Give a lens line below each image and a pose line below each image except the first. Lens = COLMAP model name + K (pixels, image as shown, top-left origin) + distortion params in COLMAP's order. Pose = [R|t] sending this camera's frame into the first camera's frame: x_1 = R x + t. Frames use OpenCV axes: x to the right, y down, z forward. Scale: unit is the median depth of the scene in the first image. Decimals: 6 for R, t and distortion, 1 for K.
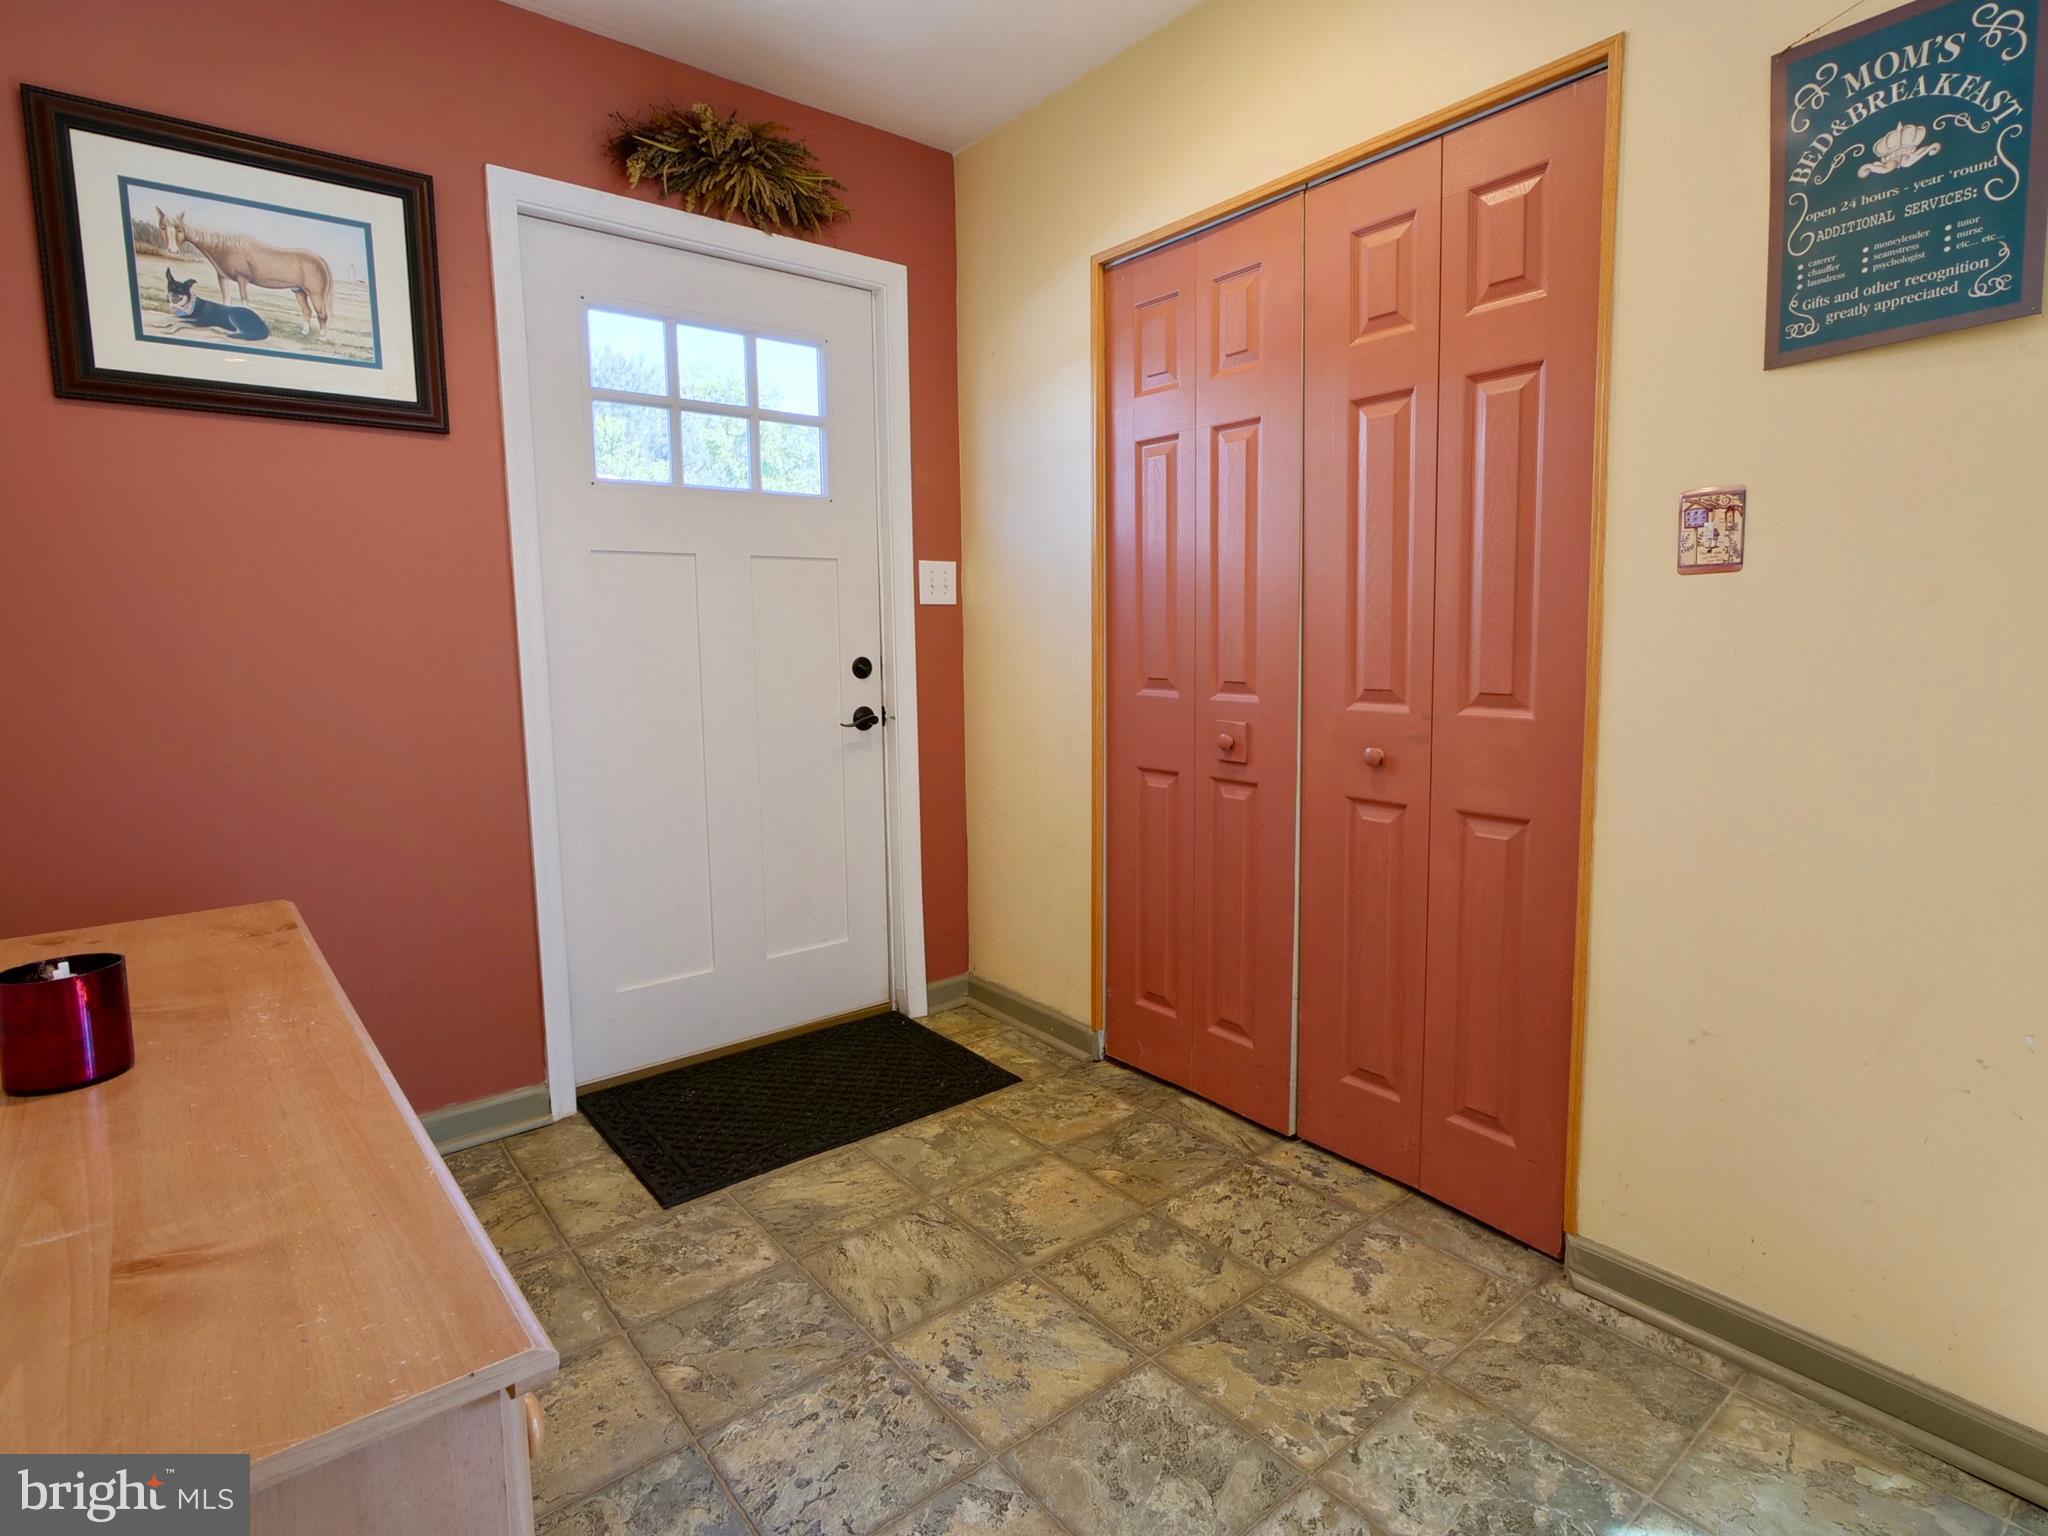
lens RADIAL K [[1063.2, 0, 1034.5], [0, 1063.2, 747.9], [0, 0, 1]] dist [0.001097, -0.001818]
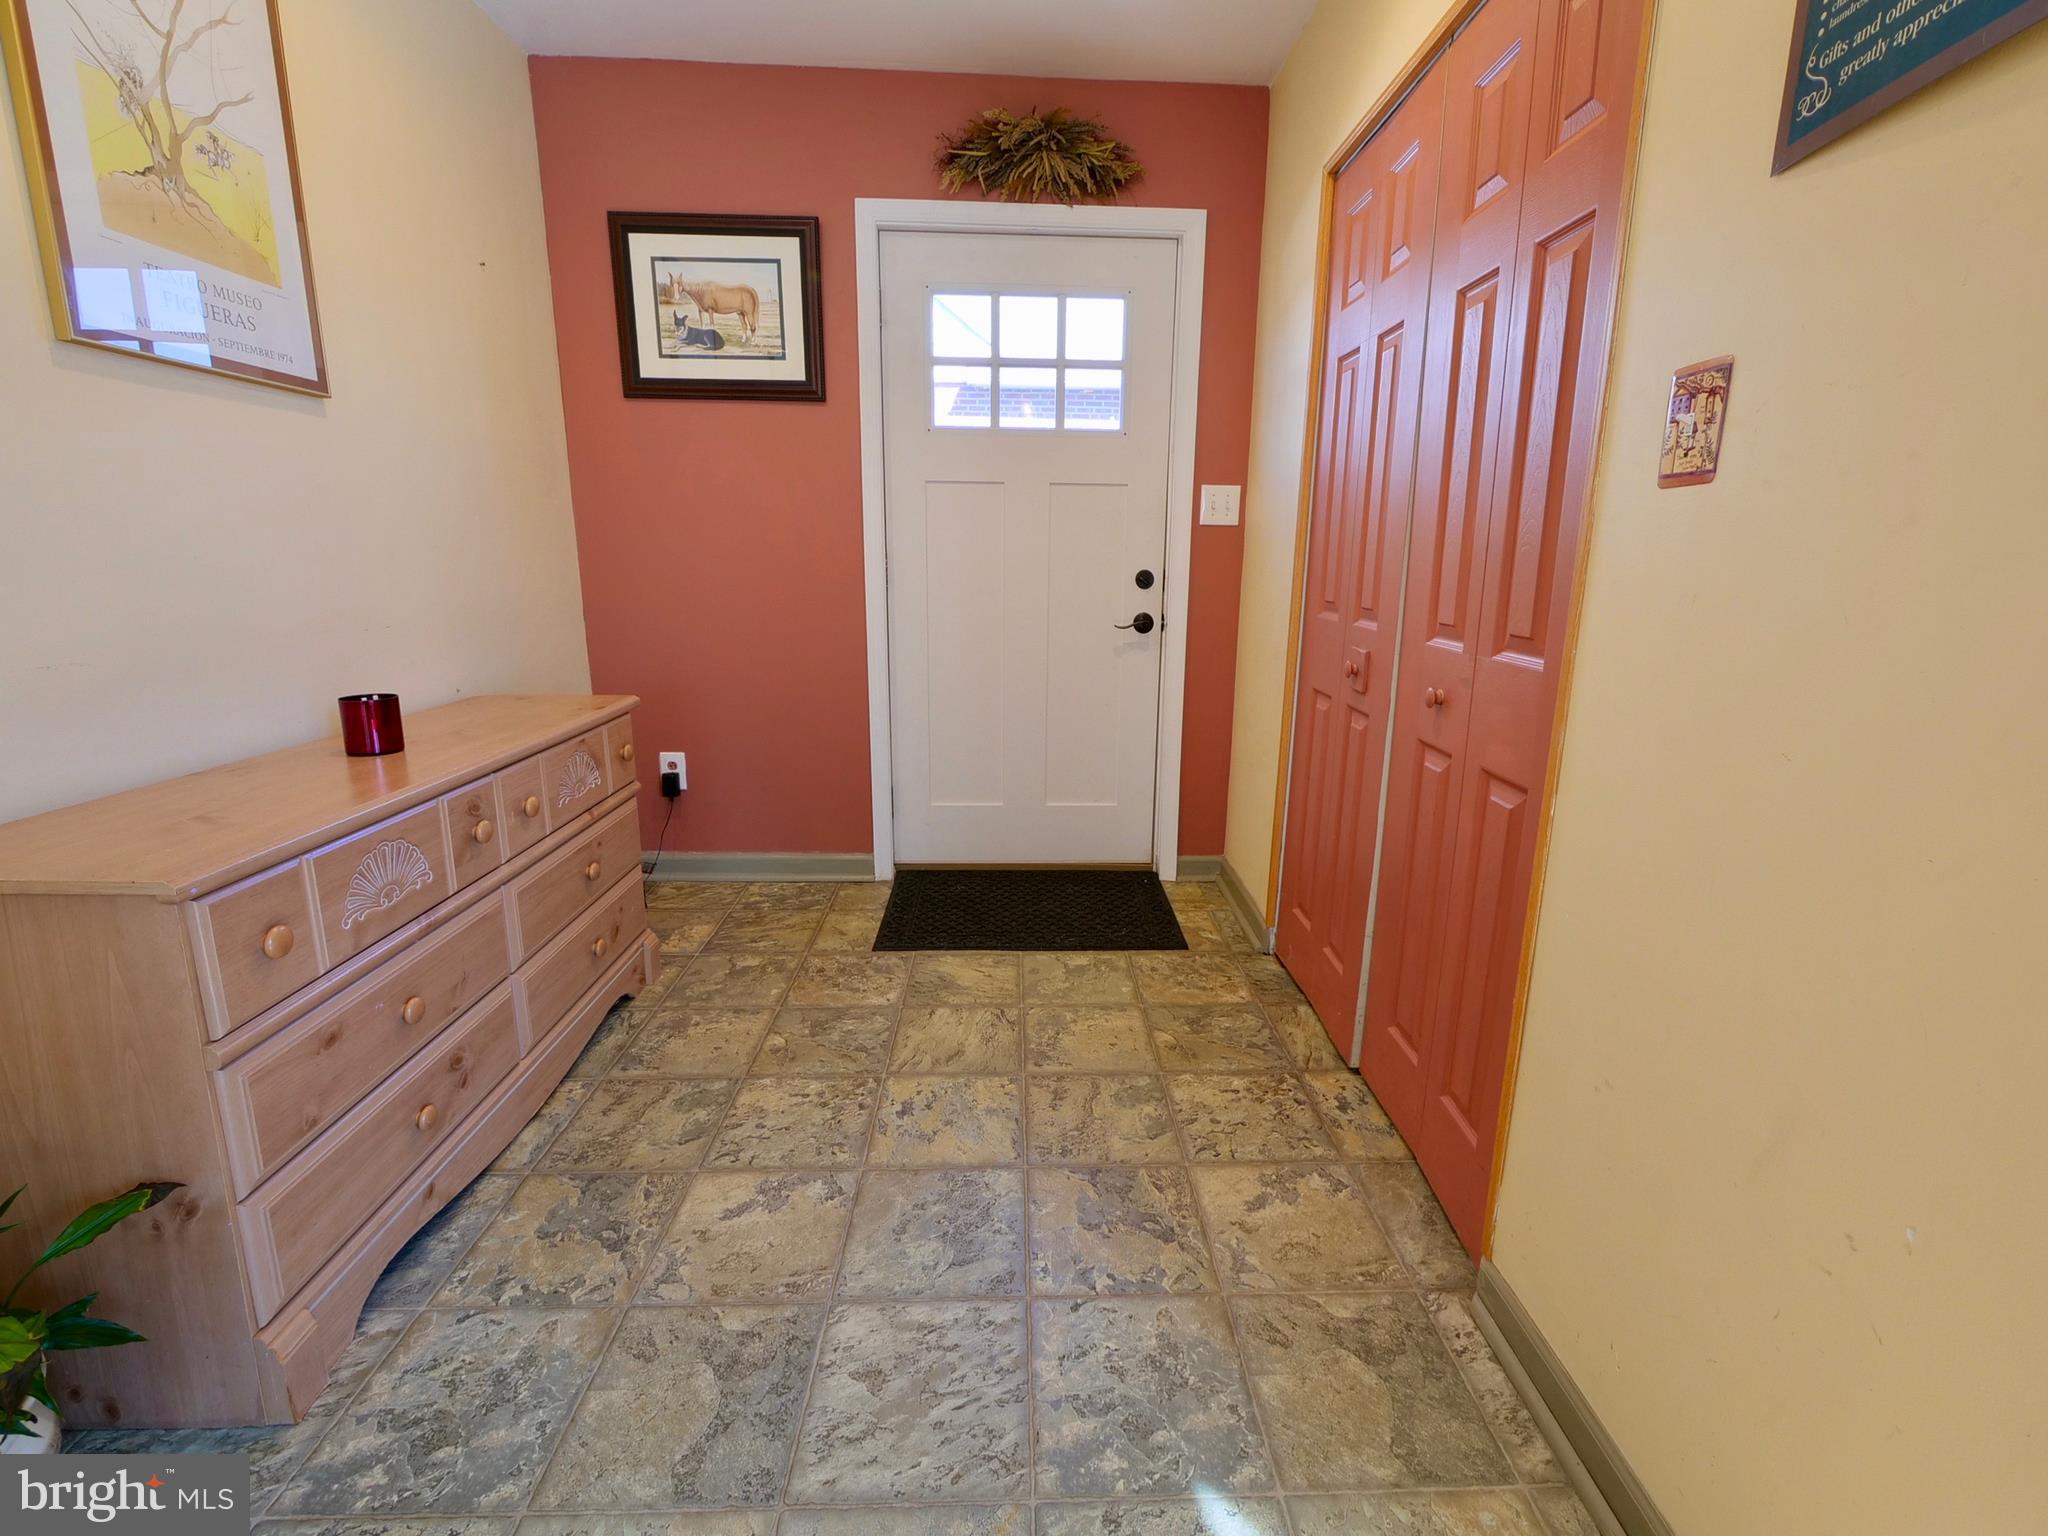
lens RADIAL K [[908.3, 0, 1051.4], [0, 908.3, 747.3], [0, 0, 1]] dist [-0.007364, 0.000711]
pose [[0.793446, 0.154053, -0.588822, 0.546288], [-0.092865, 0.986752, 0.133027, -0.023775], [0.601514, -0.050869, 0.797241, 0.189615]]
